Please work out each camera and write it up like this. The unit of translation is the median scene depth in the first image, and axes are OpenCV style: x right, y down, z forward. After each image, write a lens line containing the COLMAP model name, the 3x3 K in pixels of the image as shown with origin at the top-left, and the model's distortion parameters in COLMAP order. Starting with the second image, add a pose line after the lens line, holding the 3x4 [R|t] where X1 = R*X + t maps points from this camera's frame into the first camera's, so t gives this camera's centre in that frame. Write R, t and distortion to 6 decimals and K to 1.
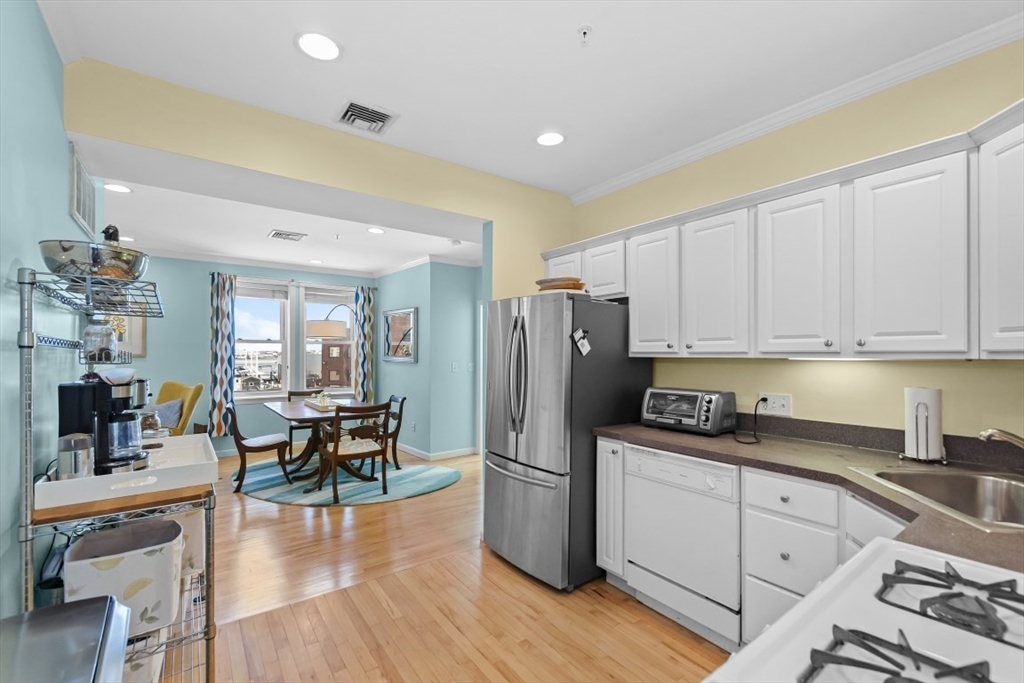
lens RADIAL K [[448.3, 0, 512.8], [0, 448.3, 351.6], [0, 0, 1]] dist [0.009298, -0.004713]
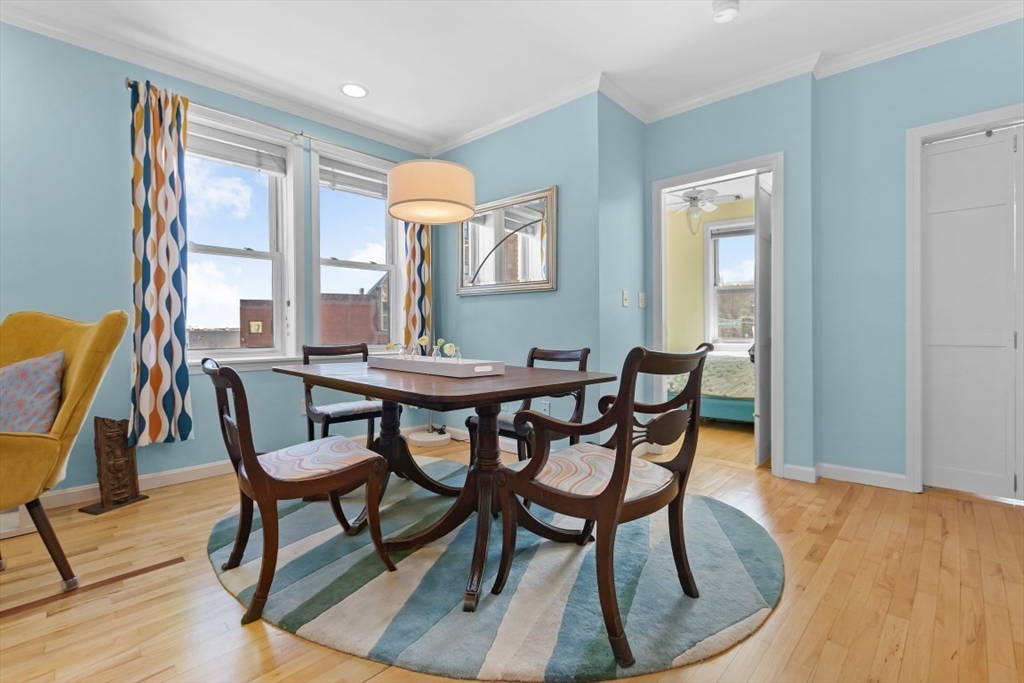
lens RADIAL K [[448.3, 0, 505.6], [0, 448.3, 335.1], [0, 0, 1]] dist [0.009298, -0.004713]
pose [[0.989238, -0.007382, 0.146127, -0.765874], [0.005549, 0.999901, 0.012943, 0.155338], [-0.146209, -0.011993, 0.989181, 1.036951]]
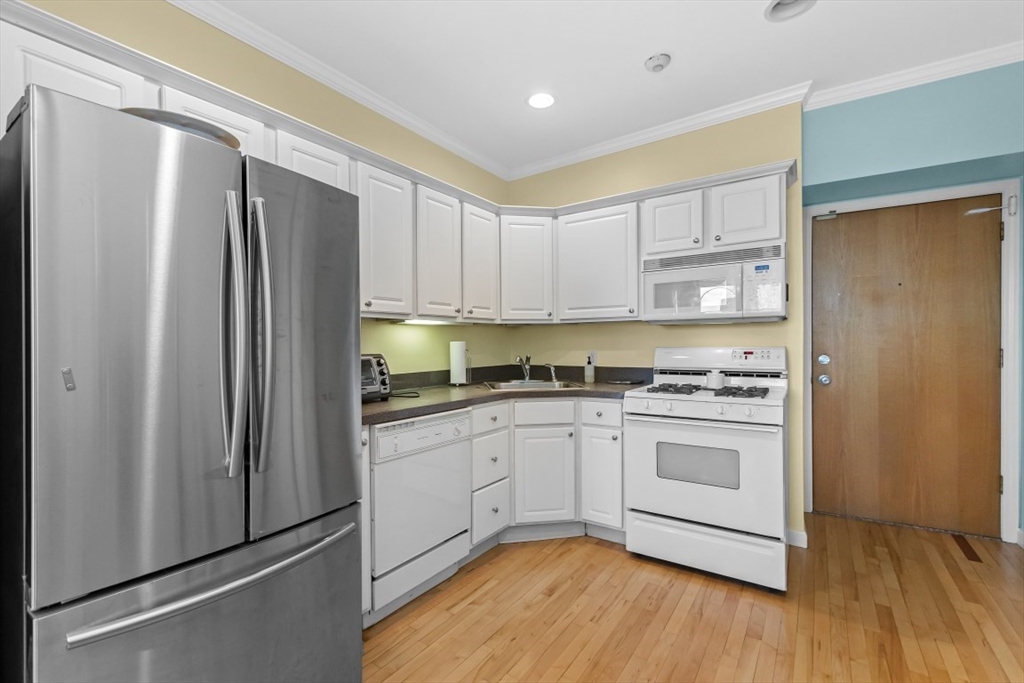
lens RADIAL K [[448.3, 0, 520.7], [0, 448.3, 347.0], [0, 0, 1]] dist [0.009298, -0.004713]
pose [[-0.348531, -0.004413, 0.937287, -0.475685], [0.006592, 0.999953, 0.007159, 0.060456], [-0.937274, 0.008674, -0.348486, 0.908031]]
